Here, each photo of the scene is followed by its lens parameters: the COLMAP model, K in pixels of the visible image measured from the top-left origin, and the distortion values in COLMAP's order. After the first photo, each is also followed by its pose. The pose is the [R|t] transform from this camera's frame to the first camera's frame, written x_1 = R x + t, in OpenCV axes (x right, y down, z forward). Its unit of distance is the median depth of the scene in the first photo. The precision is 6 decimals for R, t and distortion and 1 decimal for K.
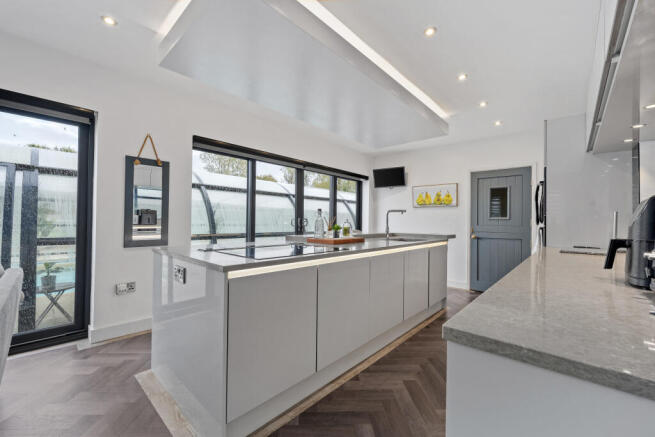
lens RADIAL K [[269.3, 0, 328.7], [0, 269.3, 221.0], [0, 0, 1]] dist [-0.000037, -0.000049]
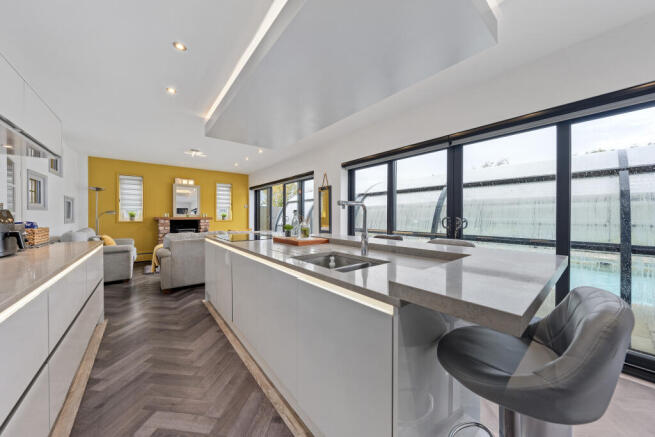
lens RADIAL K [[227.4, 0, 328.8], [0, 227.4, 216.9], [0, 0, 1]] dist [-0.001198, 0.000027]
pose [[-0.164264, -0.015541, -0.986294, 0.867287], [0.003092, 0.999863, -0.016270, 0.003620], [0.986412, -0.005722, -0.164193, 1.280071]]
